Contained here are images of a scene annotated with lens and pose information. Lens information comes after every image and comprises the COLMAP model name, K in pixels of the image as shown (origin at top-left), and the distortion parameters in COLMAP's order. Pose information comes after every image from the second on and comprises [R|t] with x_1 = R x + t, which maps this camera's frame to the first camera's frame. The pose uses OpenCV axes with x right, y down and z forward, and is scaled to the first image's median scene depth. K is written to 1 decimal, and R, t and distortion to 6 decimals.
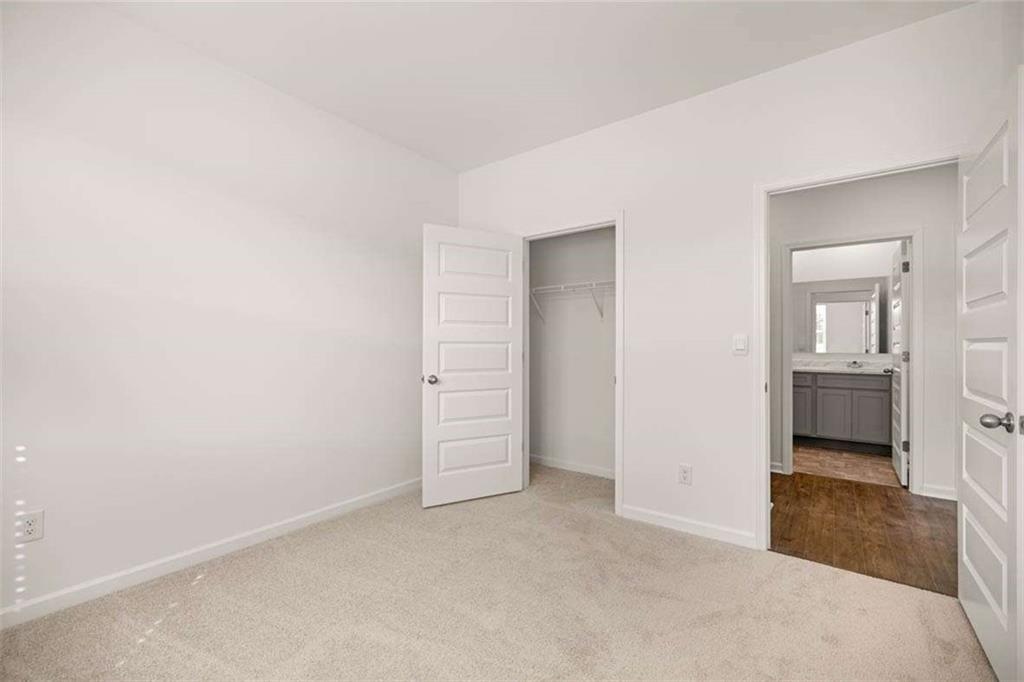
lens RADIAL K [[429.3, 0, 506.6], [0, 429.3, 345.3], [0, 0, 1]] dist [0.003210, -0.000071]
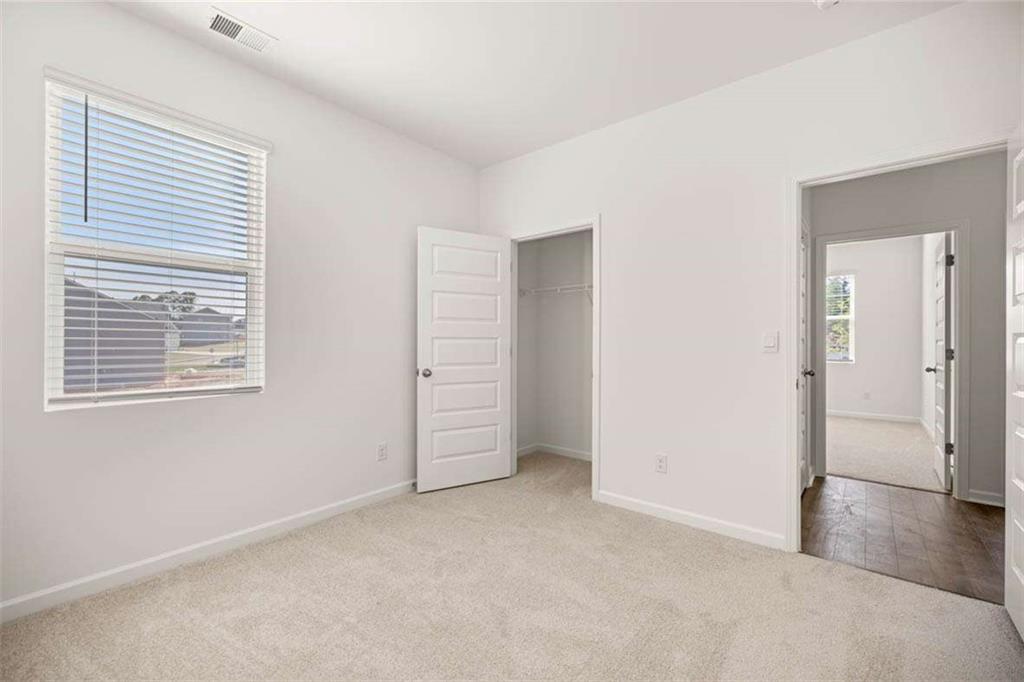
lens RADIAL K [[429.3, 0, 513.7], [0, 429.3, 340.9], [0, 0, 1]] dist [0.003210, -0.000071]
pose [[0.999033, 0.000716, -0.043953, 0.091942], [-0.000830, 0.999996, -0.002575, 0.002565], [0.043951, 0.002609, 0.999030, -0.064046]]
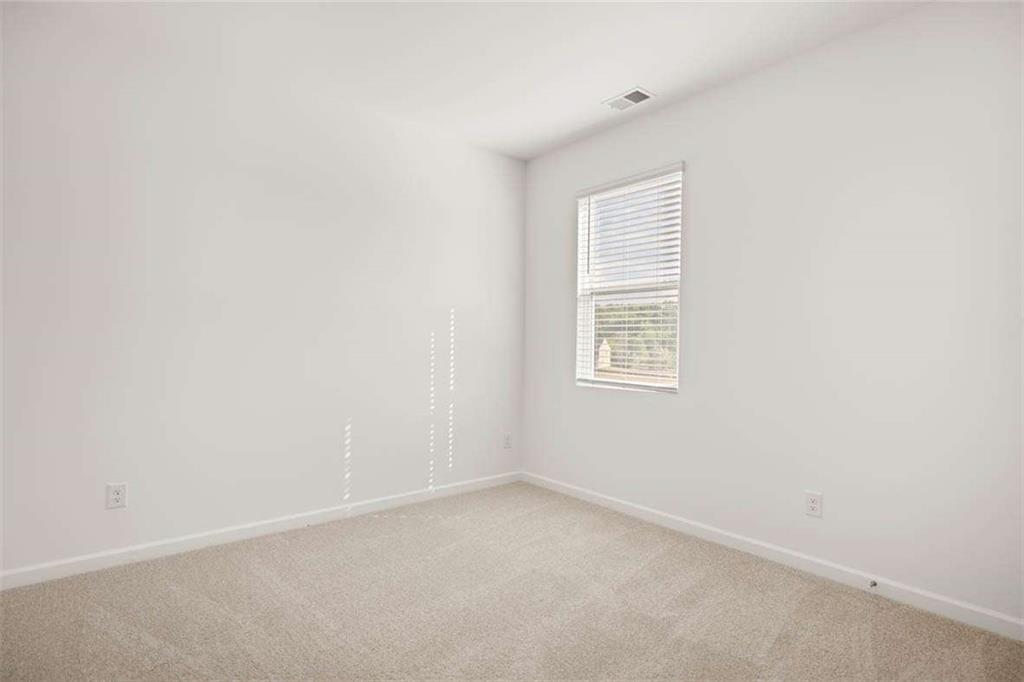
lens RADIAL K [[519.9, 0, 514.4], [0, 519.9, 340.7], [0, 0, 1]] dist [-0.005652, -0.000714]
pose [[-0.233505, -0.003642, -0.972349, 1.132693], [-0.007923, 0.999967, -0.001842, -0.013668], [0.972323, 0.007274, -0.233526, 1.177725]]
